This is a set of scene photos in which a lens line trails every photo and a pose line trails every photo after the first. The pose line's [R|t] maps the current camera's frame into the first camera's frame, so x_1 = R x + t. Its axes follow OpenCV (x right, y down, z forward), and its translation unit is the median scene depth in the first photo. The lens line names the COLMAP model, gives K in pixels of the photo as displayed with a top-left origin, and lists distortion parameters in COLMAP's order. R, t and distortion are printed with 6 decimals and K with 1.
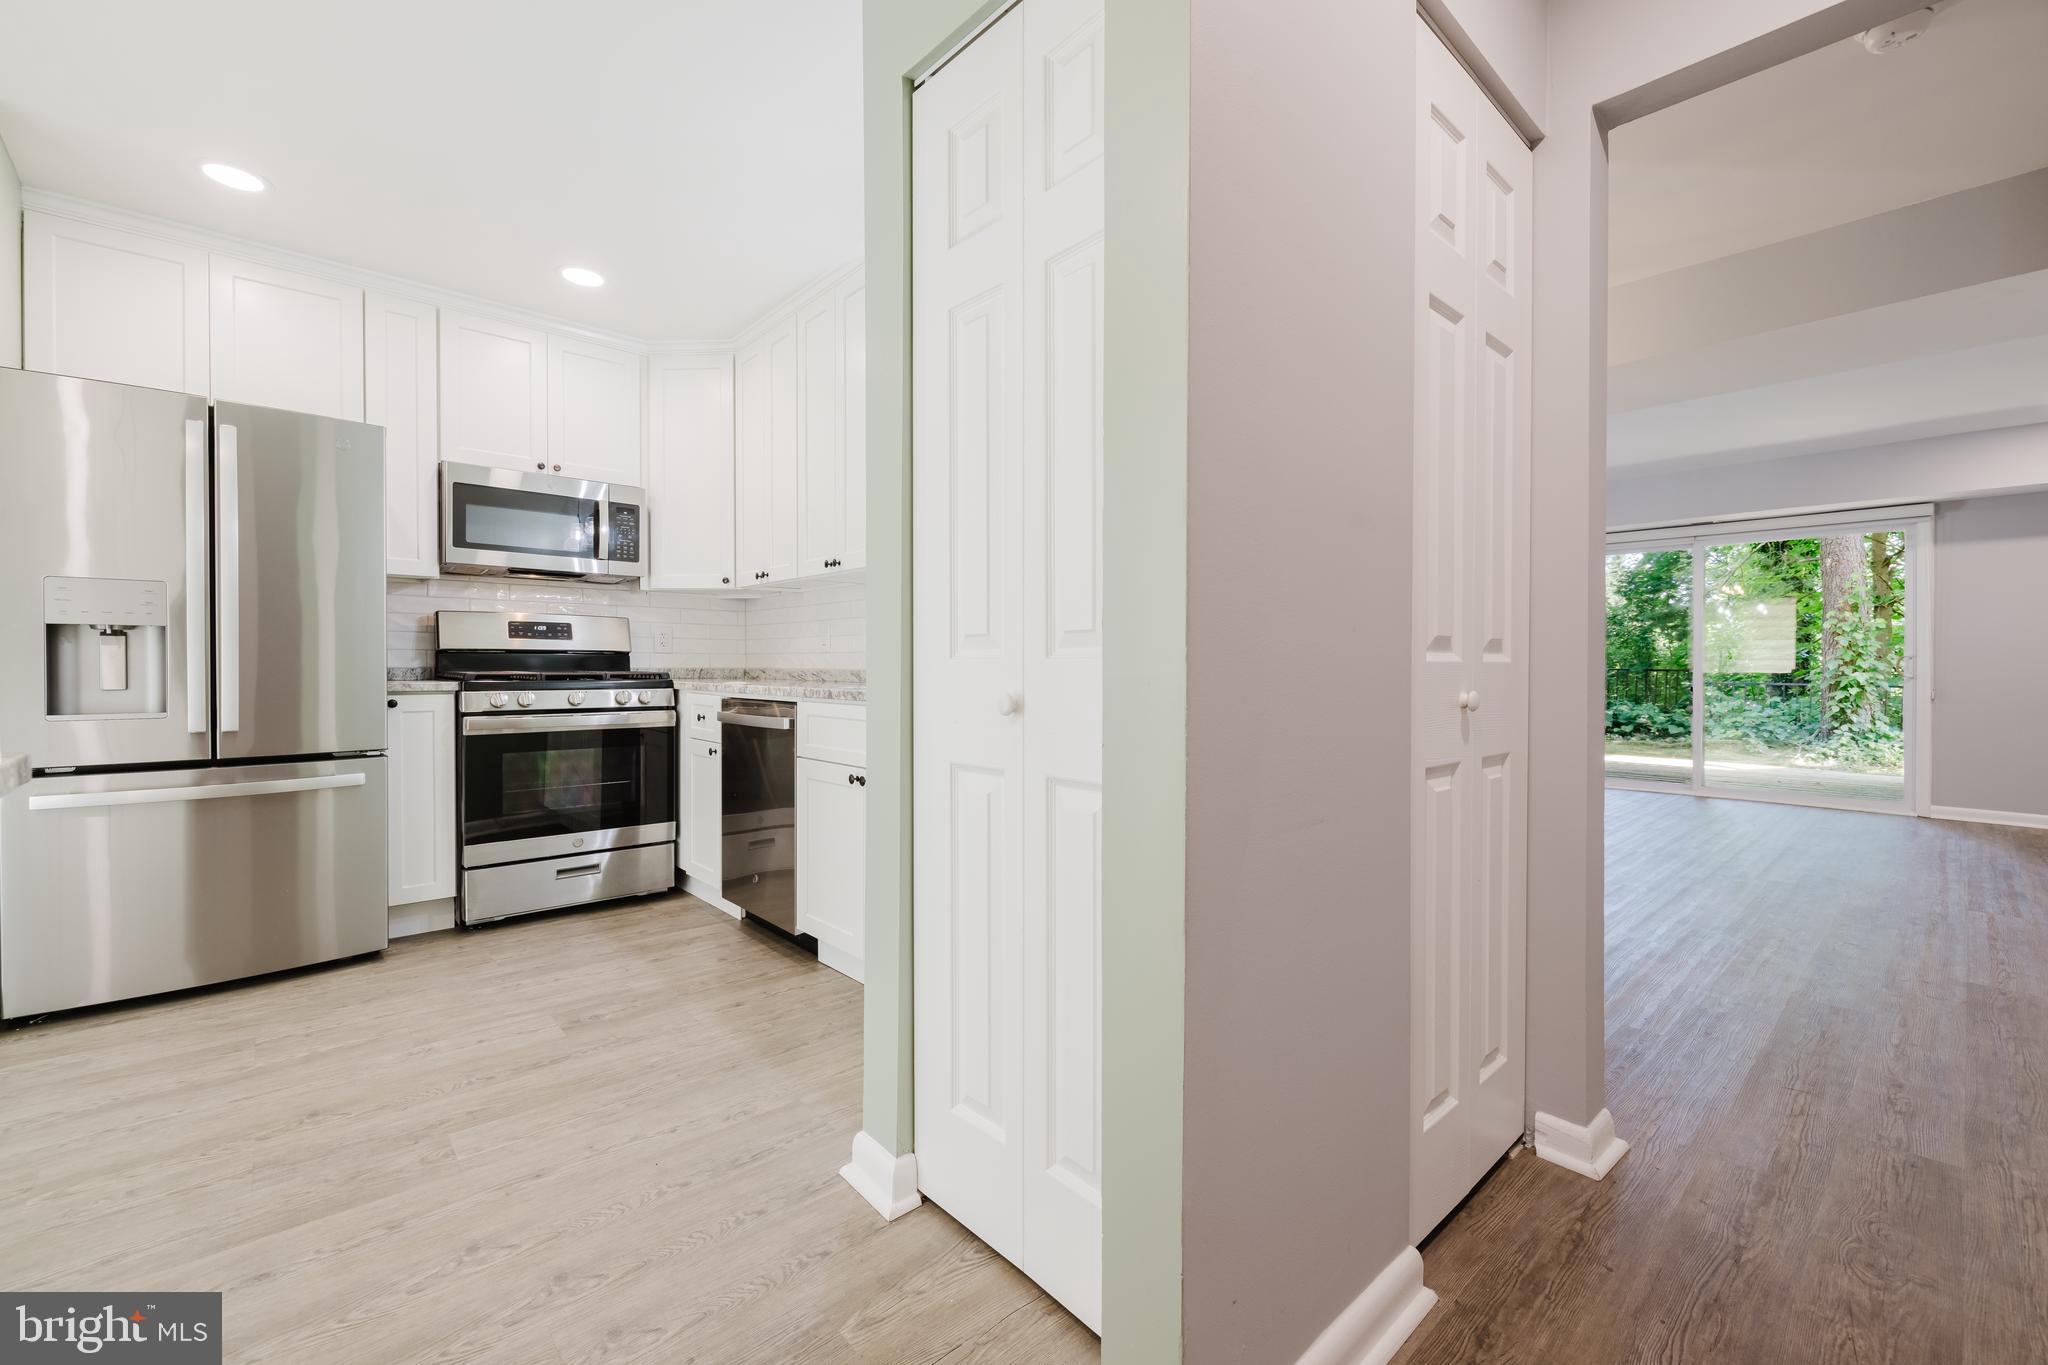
lens RADIAL K [[850.6, 0, 1027.9], [0, 850.6, 674.6], [0, 0, 1]] dist [-0.000266, -0.000361]
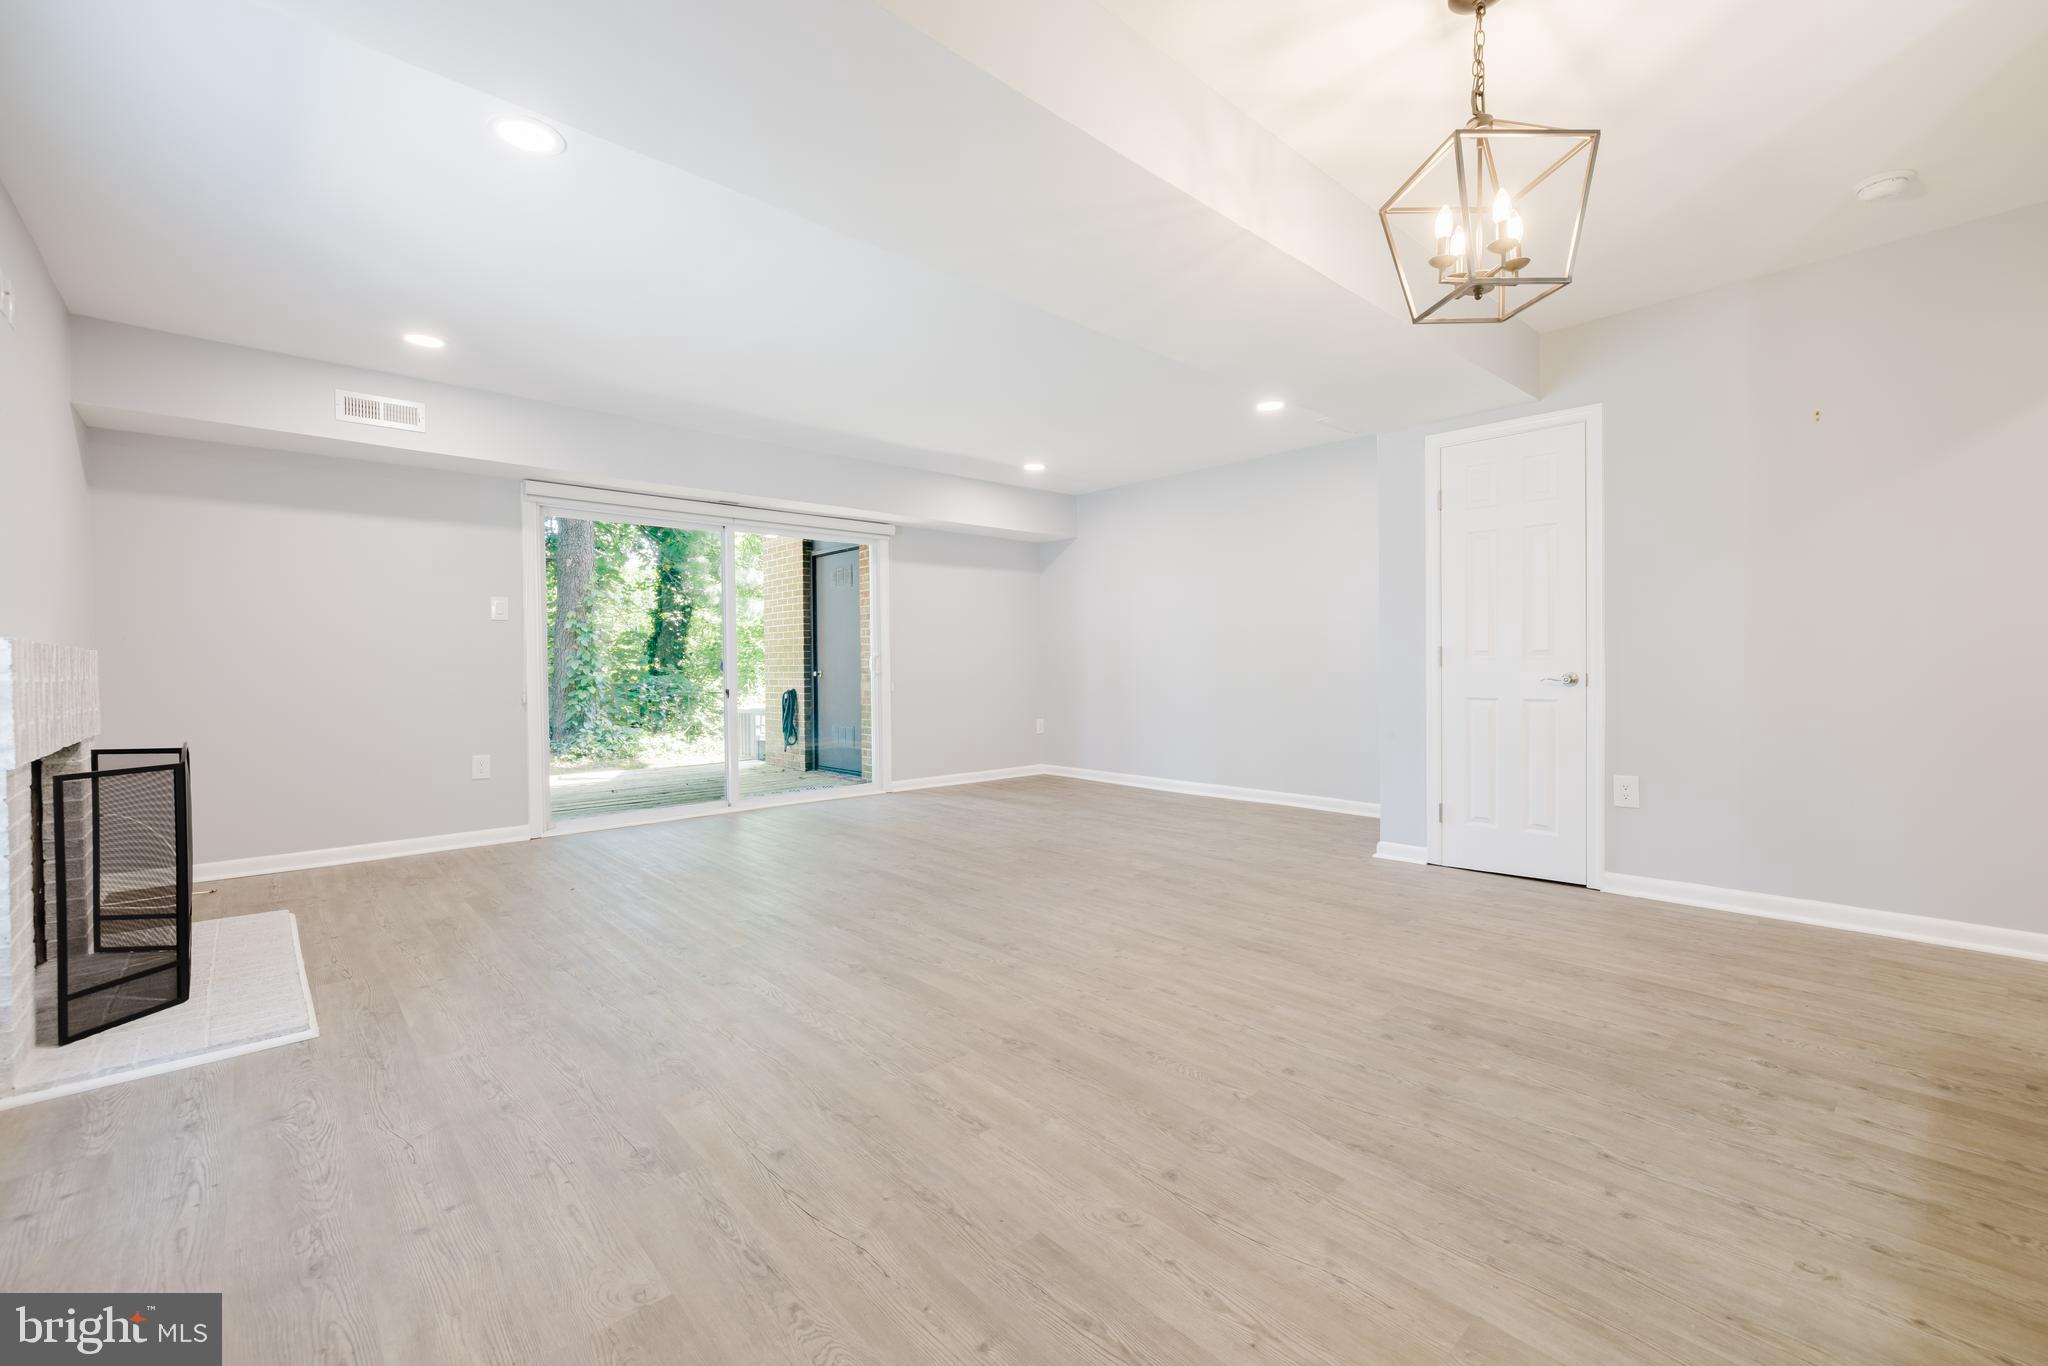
lens RADIAL K [[857.2, 0, 1025.1], [0, 857.2, 661.9], [0, 0, 1]] dist [0.000811, -0.000049]
pose [[0.005935, -0.000097, 0.999982, -0.208299], [0.019402, 0.999812, -0.000019, -0.013915], [-0.999794, 0.019402, 0.005935, 1.363109]]
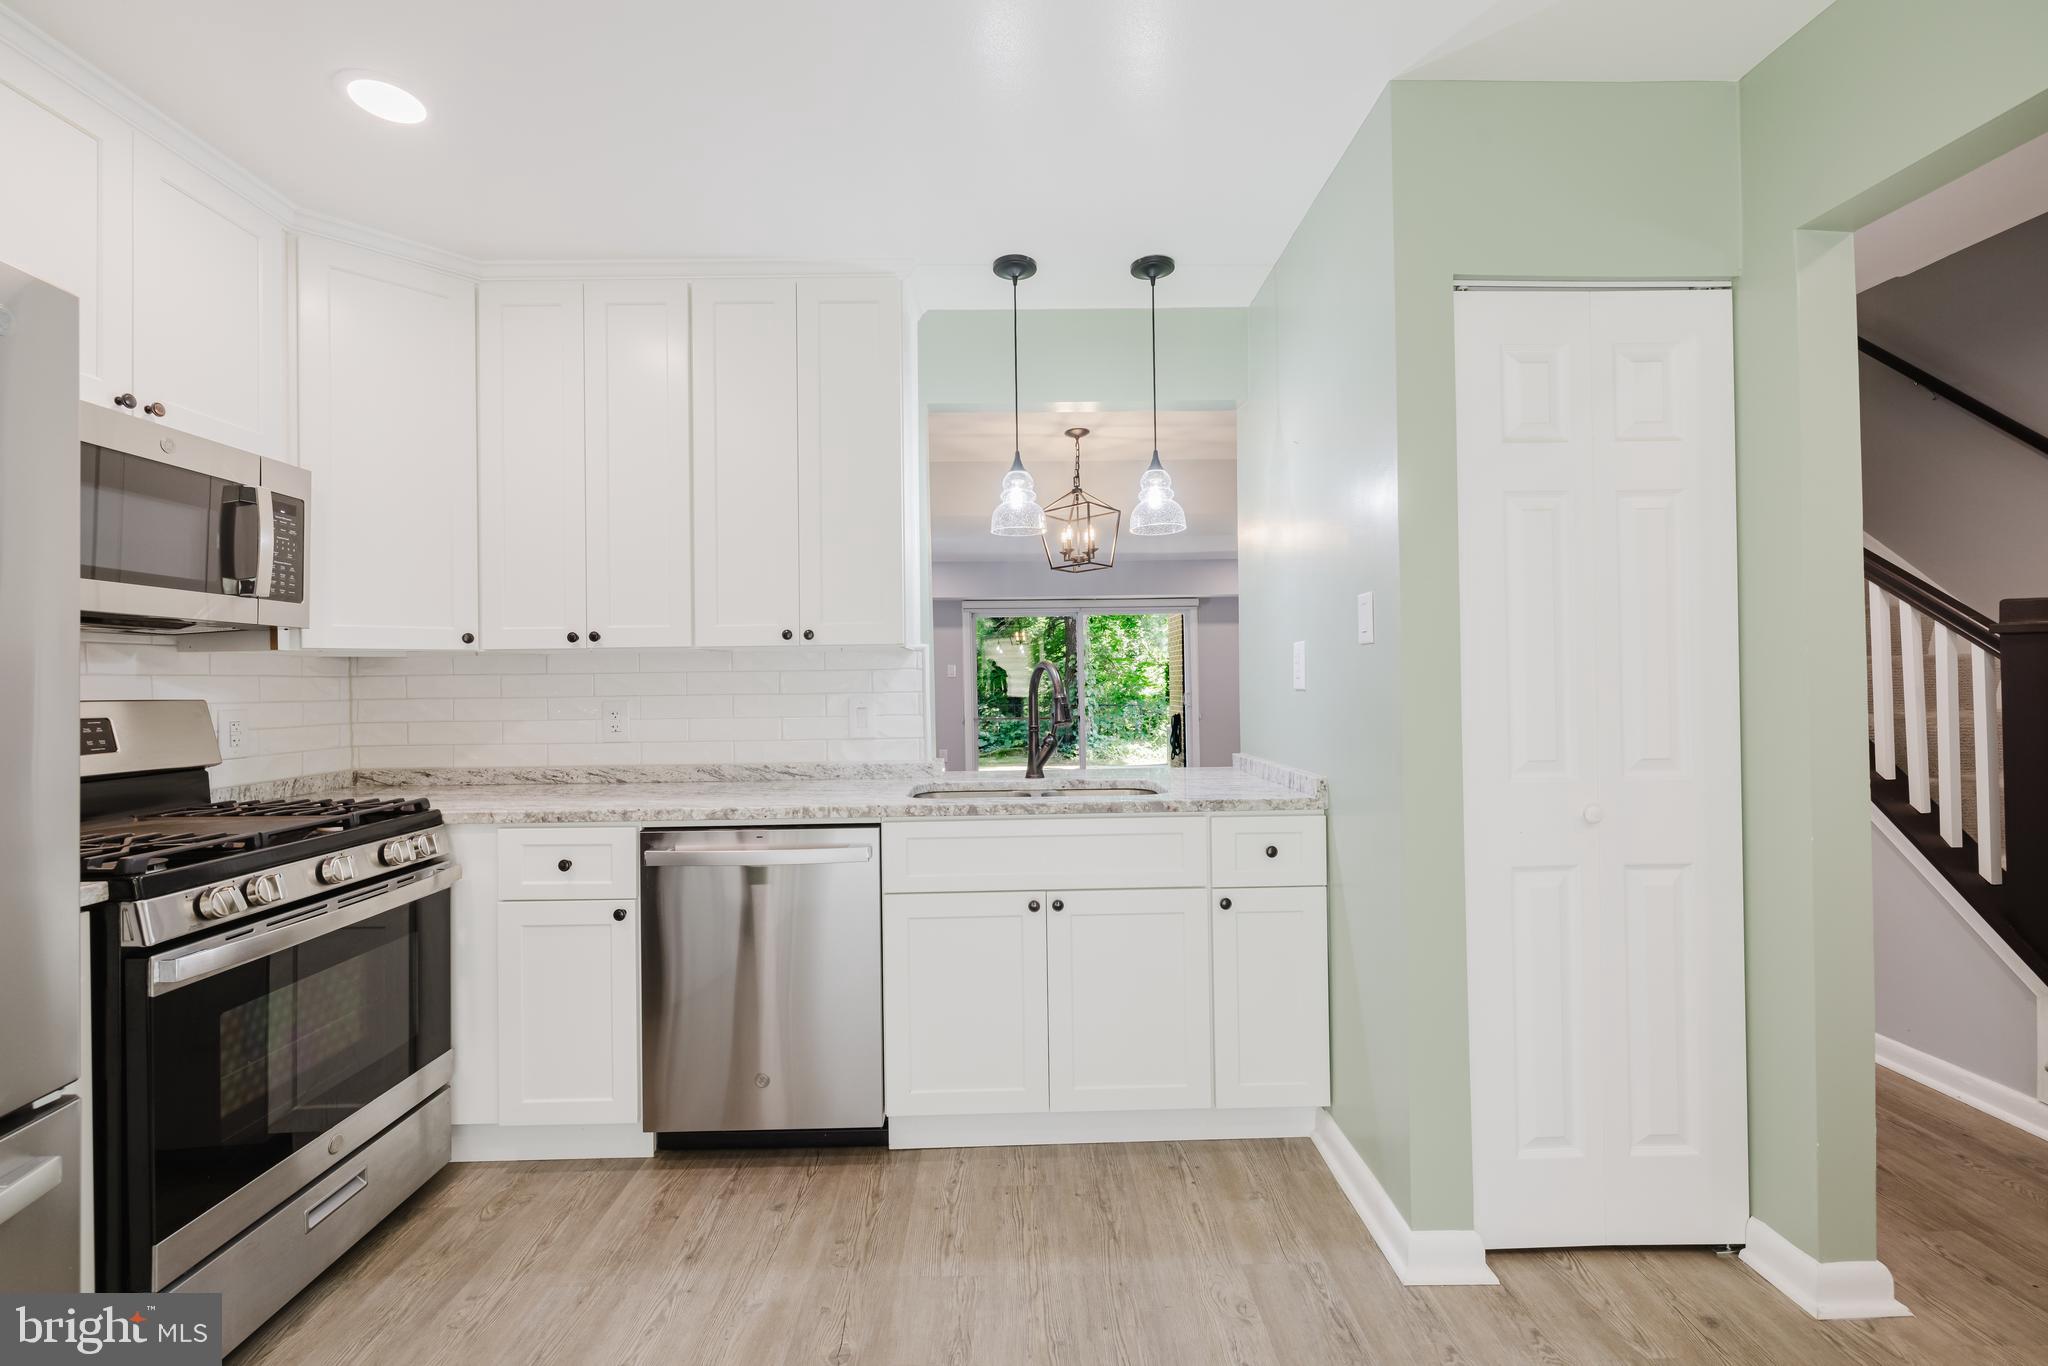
lens RADIAL K [[850.6, 0, 1027.9], [0, 850.6, 675.1], [0, 0, 1]] dist [-0.000266, -0.000361]
pose [[0.653283, -0.007312, 0.757079, -0.636389], [0.024142, 0.999646, -0.011178, -0.075880], [-0.756729, 0.025580, 0.653228, 0.319759]]
